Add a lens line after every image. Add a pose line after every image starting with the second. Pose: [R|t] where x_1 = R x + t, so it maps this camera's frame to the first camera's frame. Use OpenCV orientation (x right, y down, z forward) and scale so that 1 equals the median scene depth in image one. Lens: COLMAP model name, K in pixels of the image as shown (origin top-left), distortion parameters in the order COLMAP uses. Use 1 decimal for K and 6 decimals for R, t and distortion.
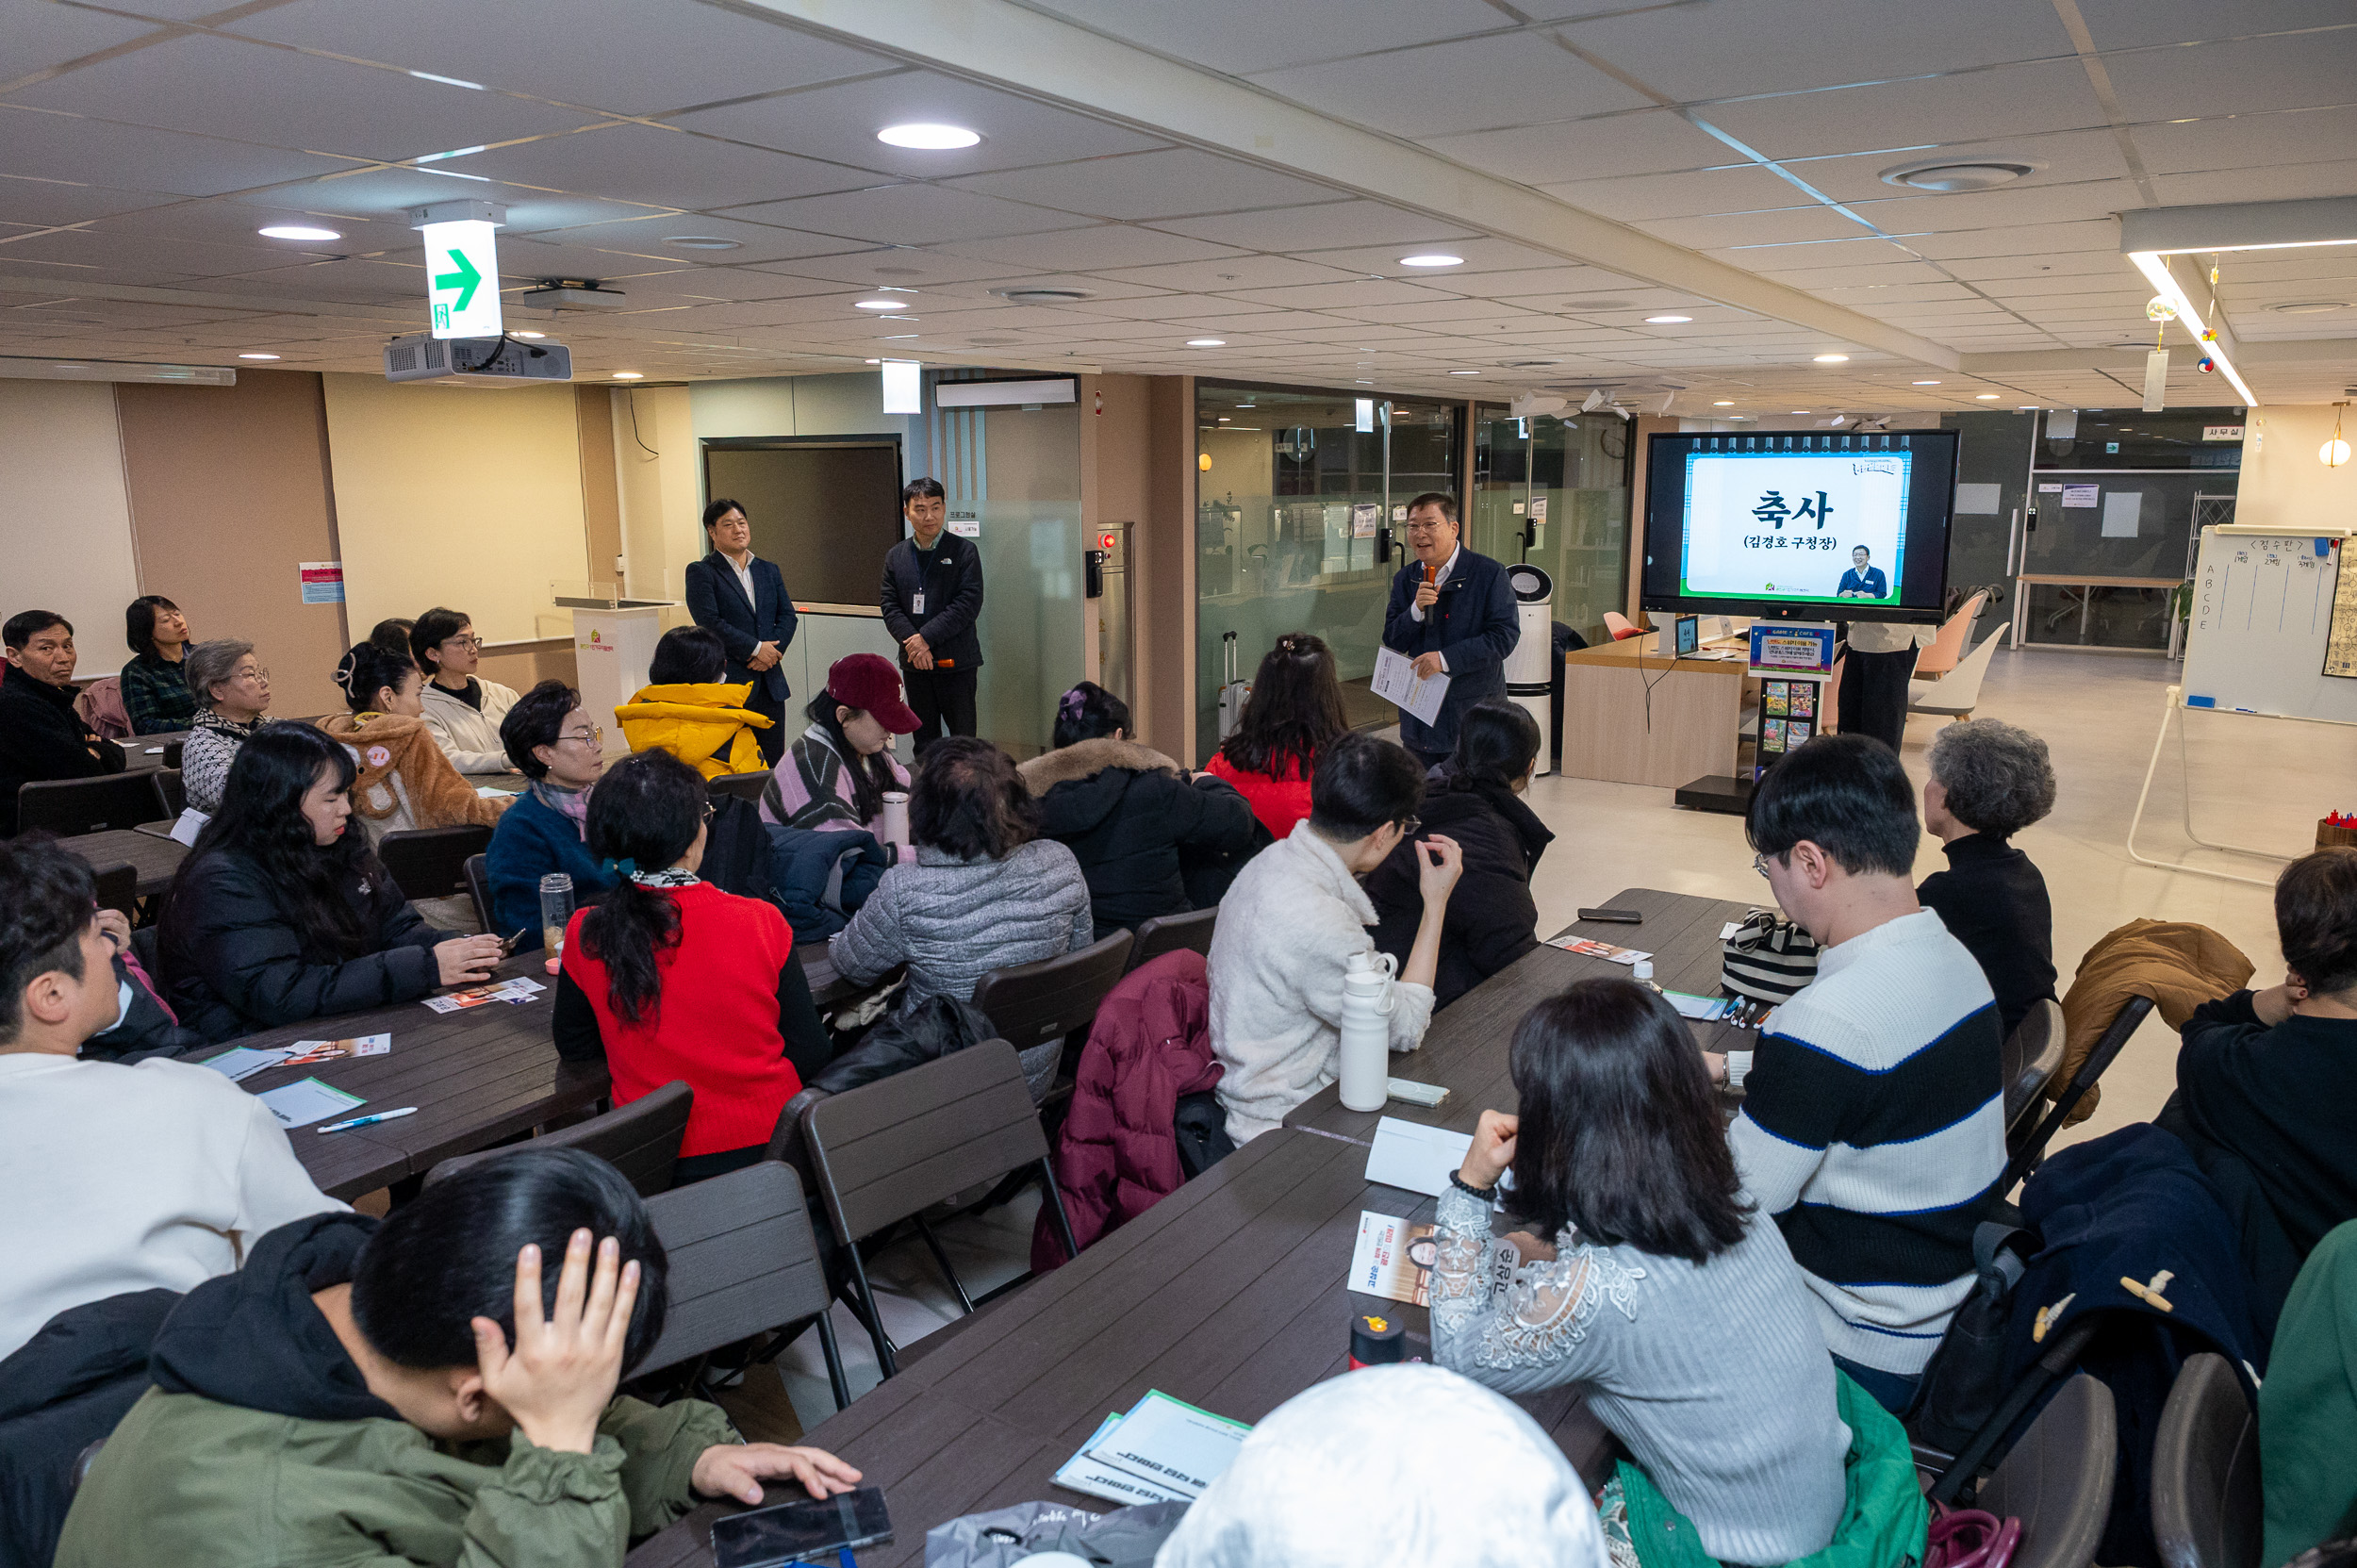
lens RADIAL K [[1611.4, 0, 1177.8], [0, 1611.4, 789.5], [0, 0, 1]] dist [0.010484, -0.023306]
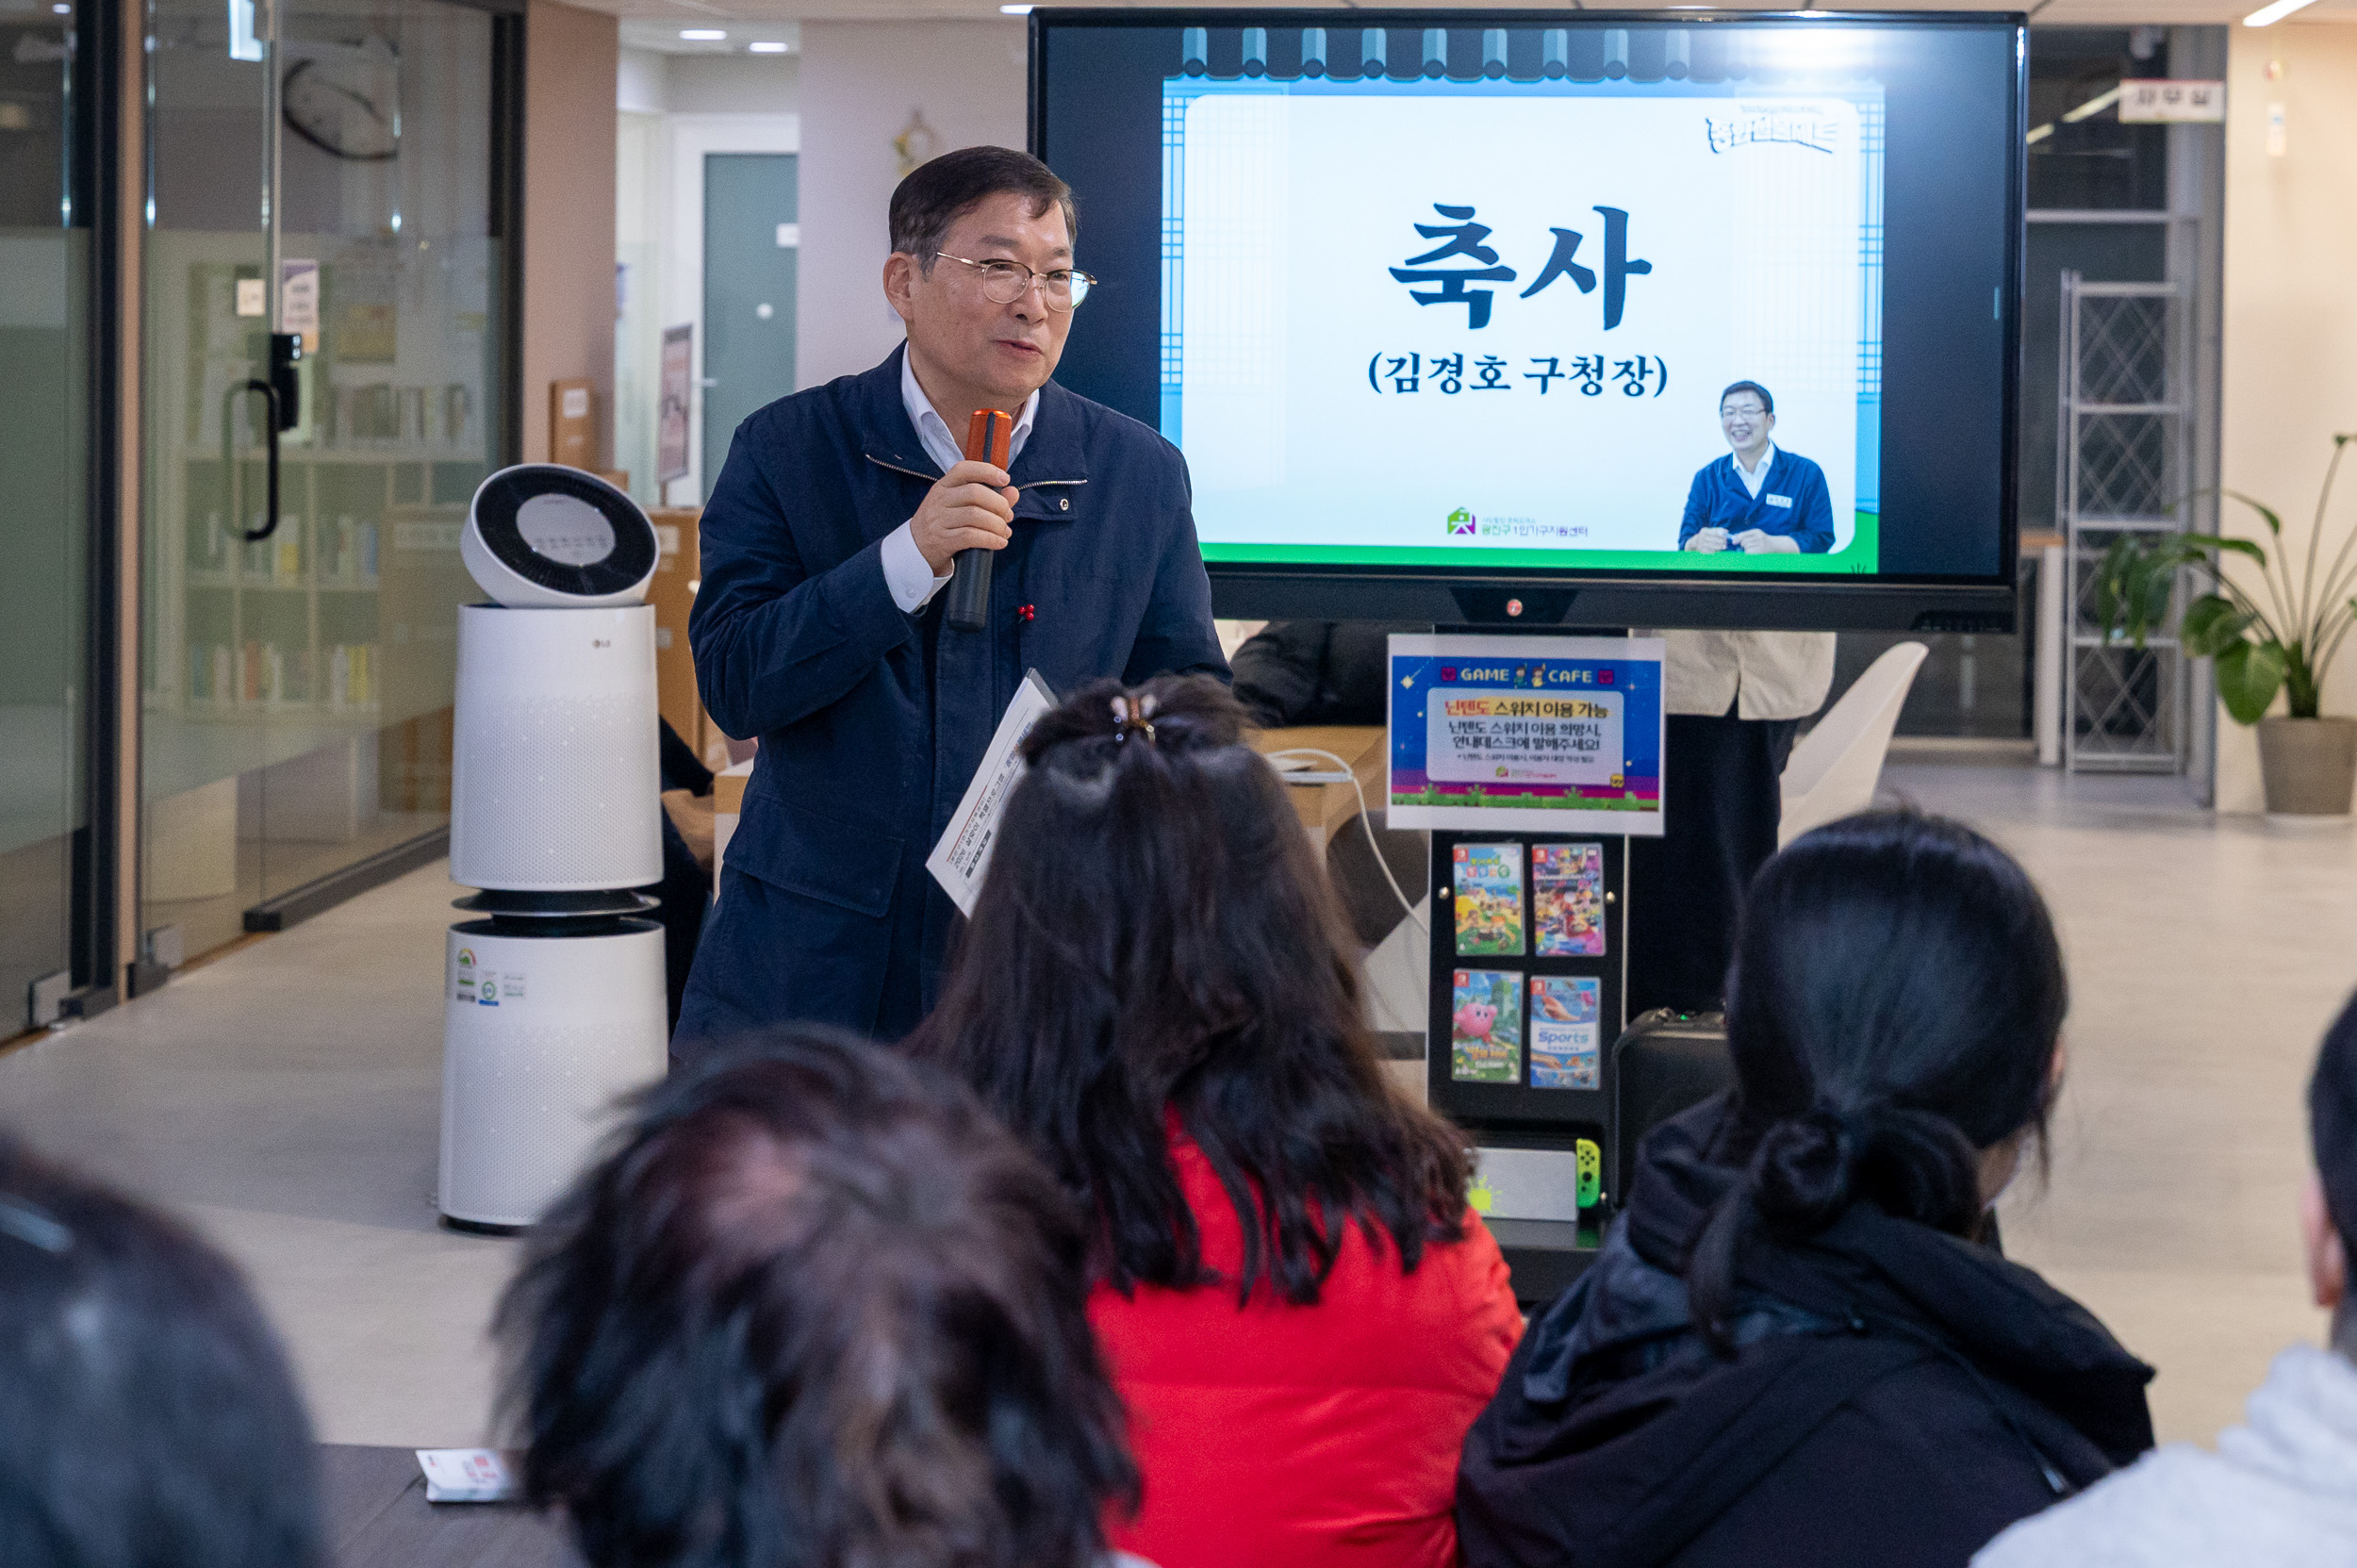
lens RADIAL K [[5478.8, 0, 996.5], [0, 5478.8, 398.8], [0, 0, 1]] dist [0.032491, 0.138053]
pose [[0.894910, -0.000467, 0.446247, -0.161438], [0.075096, 0.985896, -0.149568, -0.003645], [-0.439883, 0.167361, 0.882322, 0.145303]]
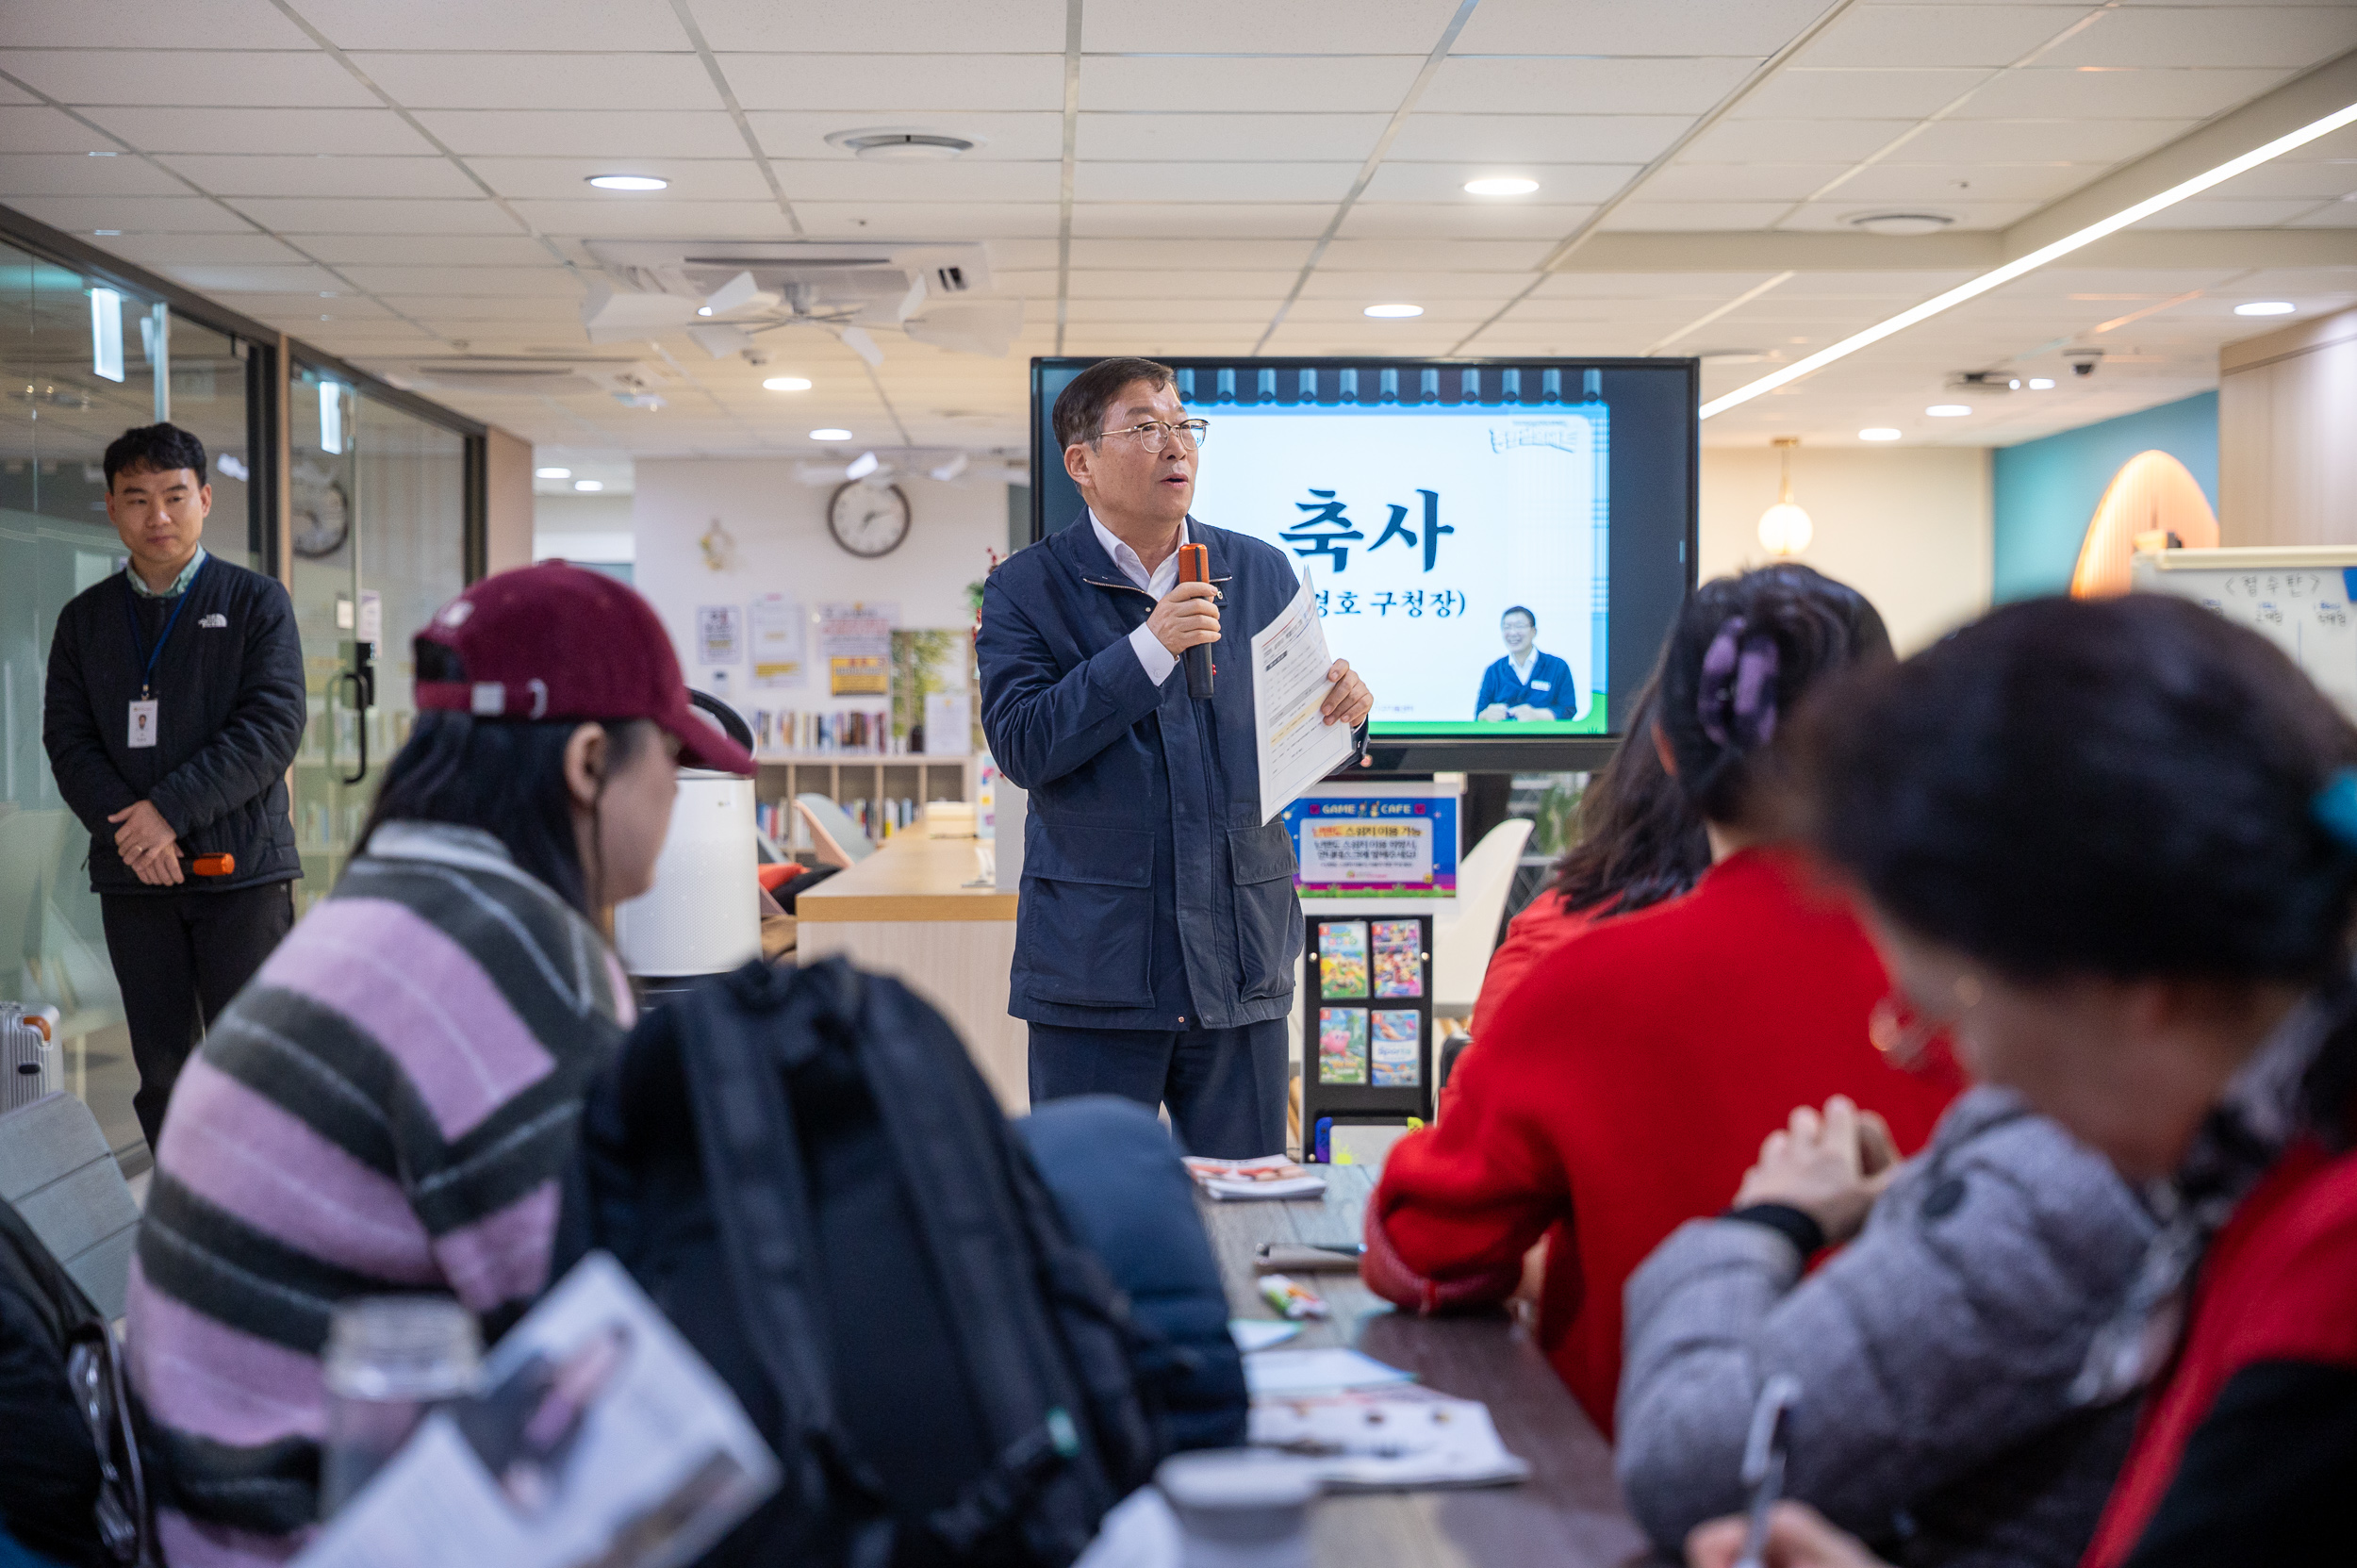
lens RADIAL K [[3654.3, 0, 1185.2], [0, 3654.3, 825.7], [0, 0, 1]] dist [0.033016, 0.081258]
pose [[0.809112, -0.020064, 0.587312, -0.253601], [0.114173, 0.985740, -0.123617, 0.026127], [-0.576457, 0.167075, 0.799865, 0.233358]]
